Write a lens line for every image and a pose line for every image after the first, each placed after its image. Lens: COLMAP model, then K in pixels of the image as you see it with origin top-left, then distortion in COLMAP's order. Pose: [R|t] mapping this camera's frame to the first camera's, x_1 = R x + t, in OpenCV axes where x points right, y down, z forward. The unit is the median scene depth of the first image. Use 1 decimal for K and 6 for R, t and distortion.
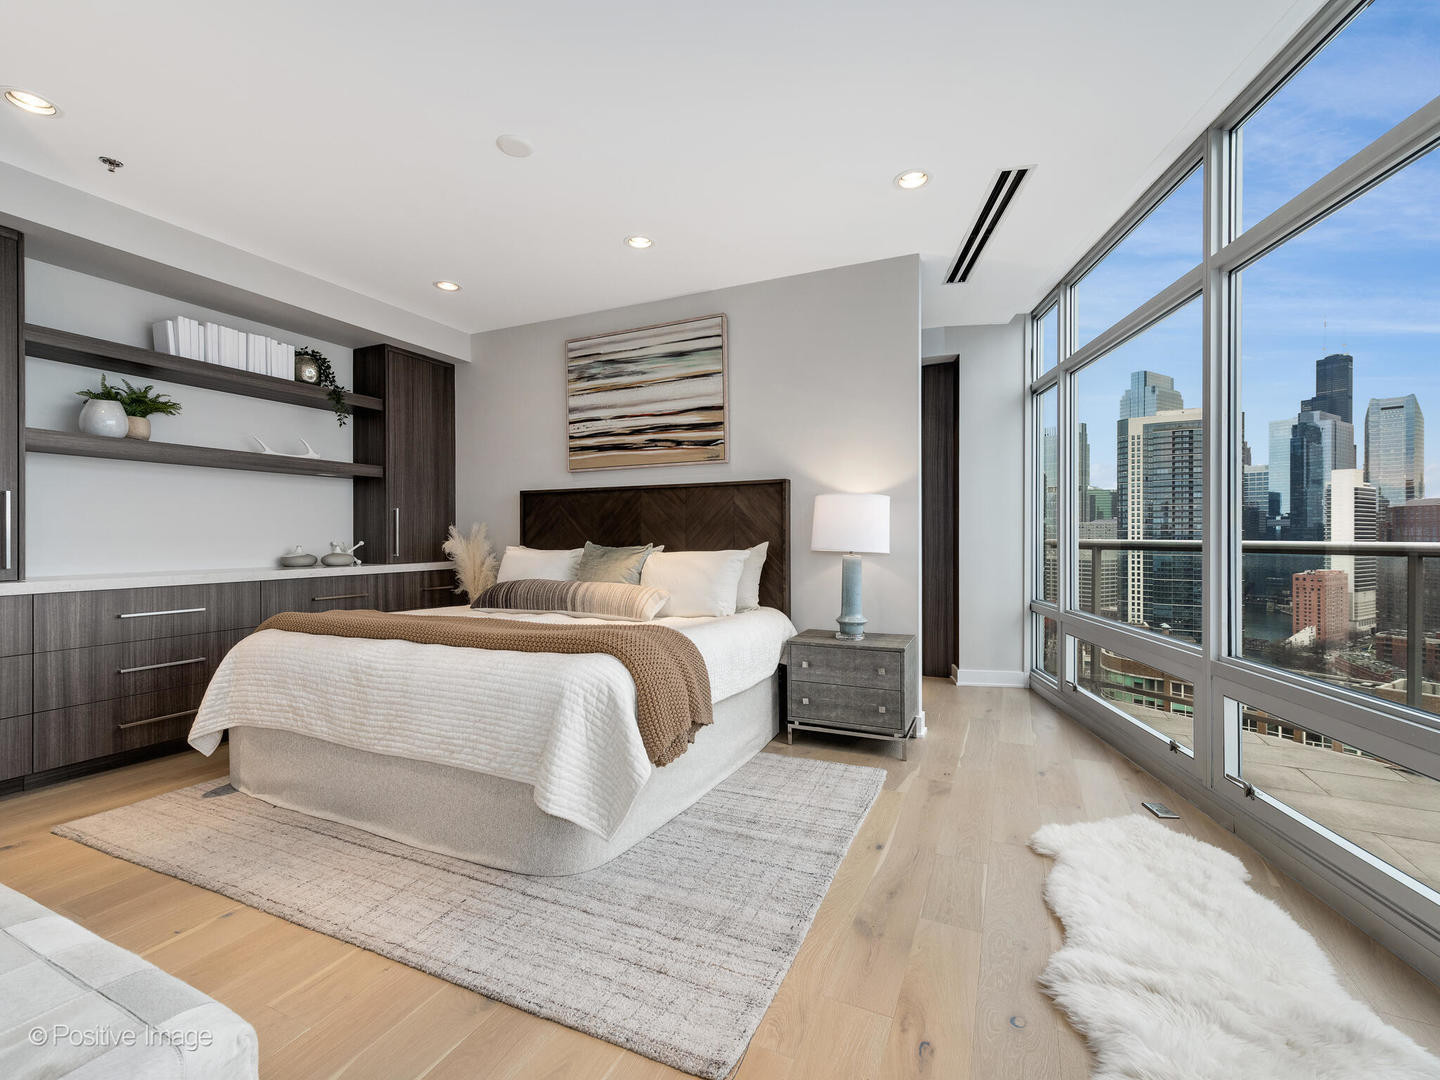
lens RADIAL K [[644.4, 0, 726.1], [0, 644.4, 529.4], [0, 0, 1]] dist [0.016341, -0.003754]
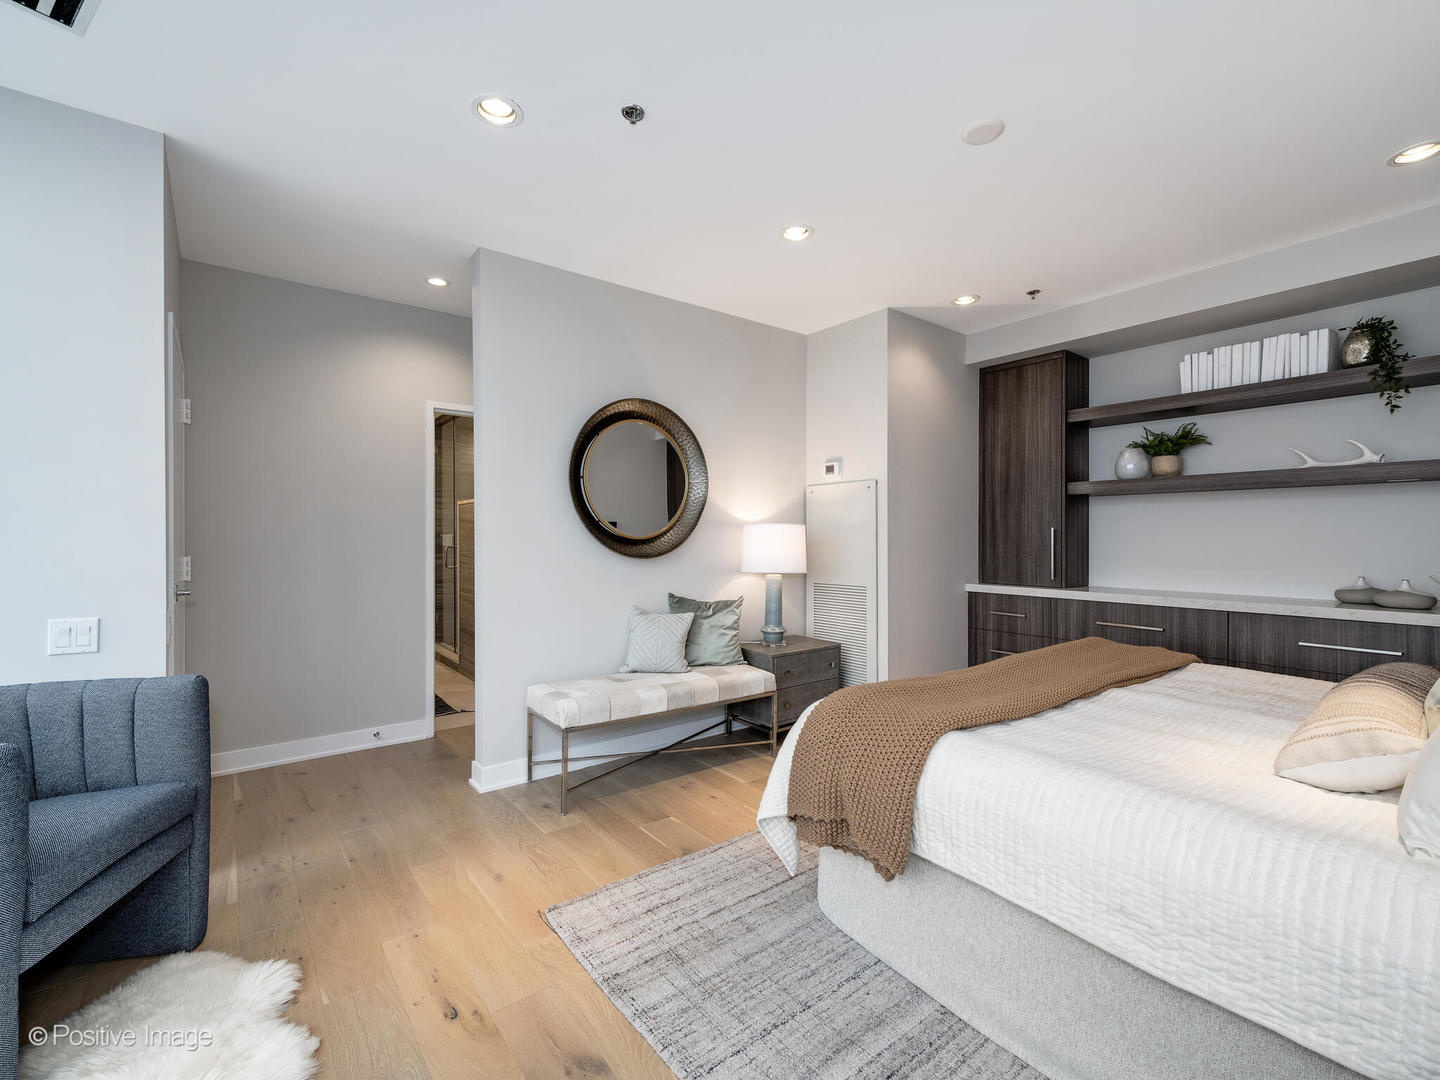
lens RADIAL K [[644.4, 0, 719.4], [0, 644.4, 534.0], [0, 0, 1]] dist [0.016341, -0.003754]
pose [[-0.472727, -0.000777, -0.881209, 0.405806], [0.009921, 0.999932, -0.006203, -0.029691], [0.881153, -0.011675, -0.472686, 0.720159]]
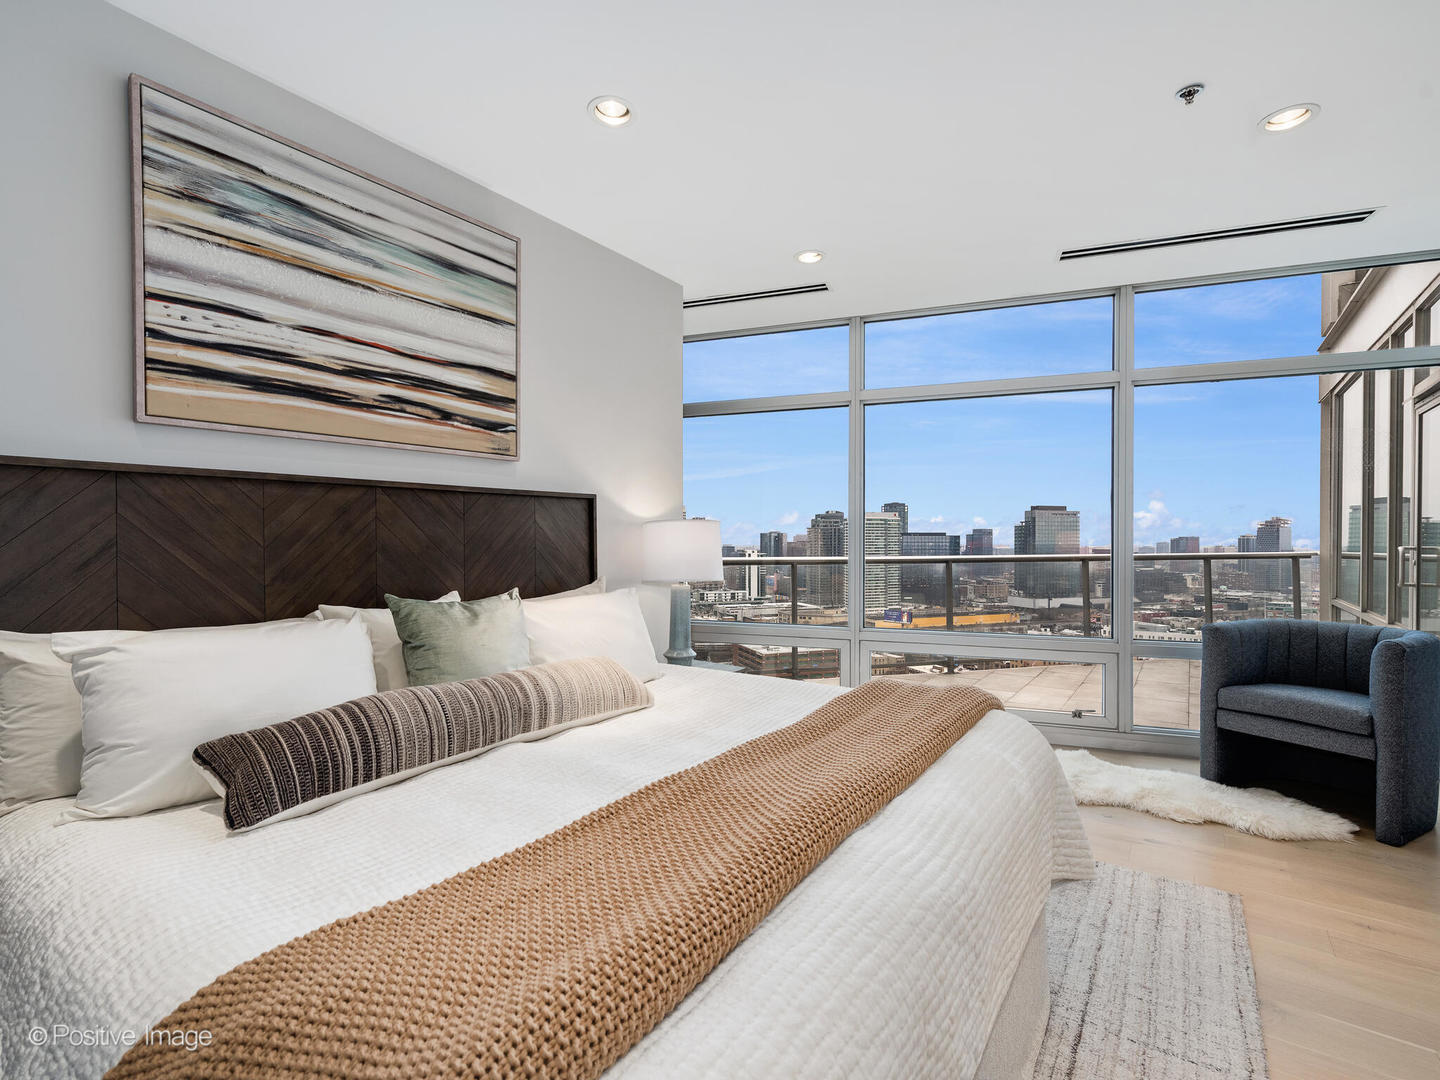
lens RADIAL K [[644.4, 0, 725.8], [0, 644.4, 550.6], [0, 0, 1]] dist [0.016341, -0.003754]
pose [[0.200656, -0.018646, 0.979484, -0.633200], [-0.008221, 0.999752, 0.020716, -0.025564], [-0.979627, -0.012209, 0.200453, 0.656094]]
